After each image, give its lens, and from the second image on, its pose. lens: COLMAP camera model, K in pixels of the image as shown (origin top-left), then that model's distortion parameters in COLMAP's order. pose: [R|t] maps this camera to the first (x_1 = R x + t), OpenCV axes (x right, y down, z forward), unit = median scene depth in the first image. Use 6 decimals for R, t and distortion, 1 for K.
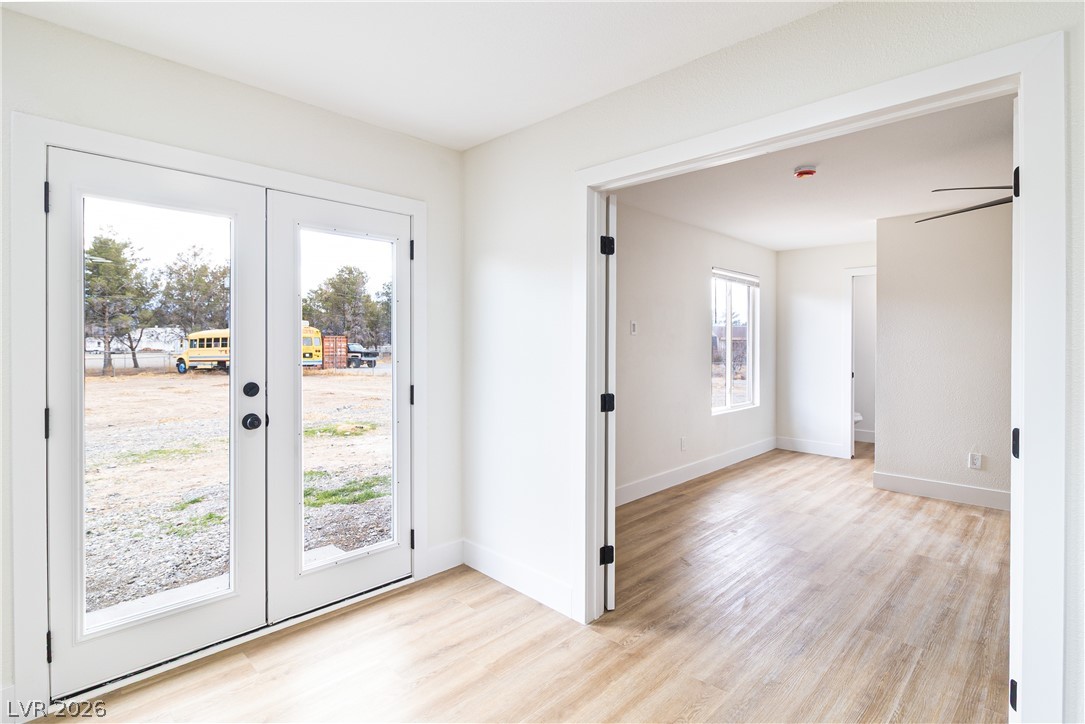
lens RADIAL K [[532.7, 0, 541.4], [0, 532.7, 351.1], [0, 0, 1]] dist [-0.001566, -0.000705]
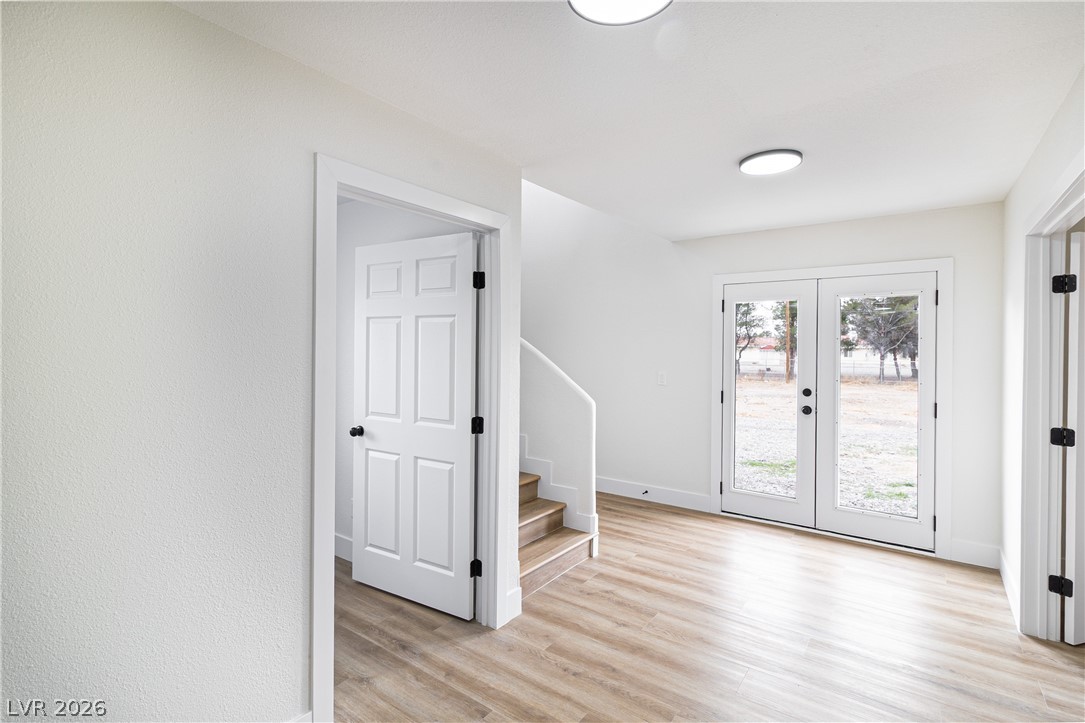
lens RADIAL K [[496.0, 0, 534.4], [0, 496.0, 358.4], [0, 0, 1]] dist [0.001267, 0.000172]
pose [[0.139829, 0.019918, -0.989975, 0.936873], [-0.017188, 0.999696, 0.017686, -0.054352], [0.990026, 0.014543, 0.140129, -0.147123]]
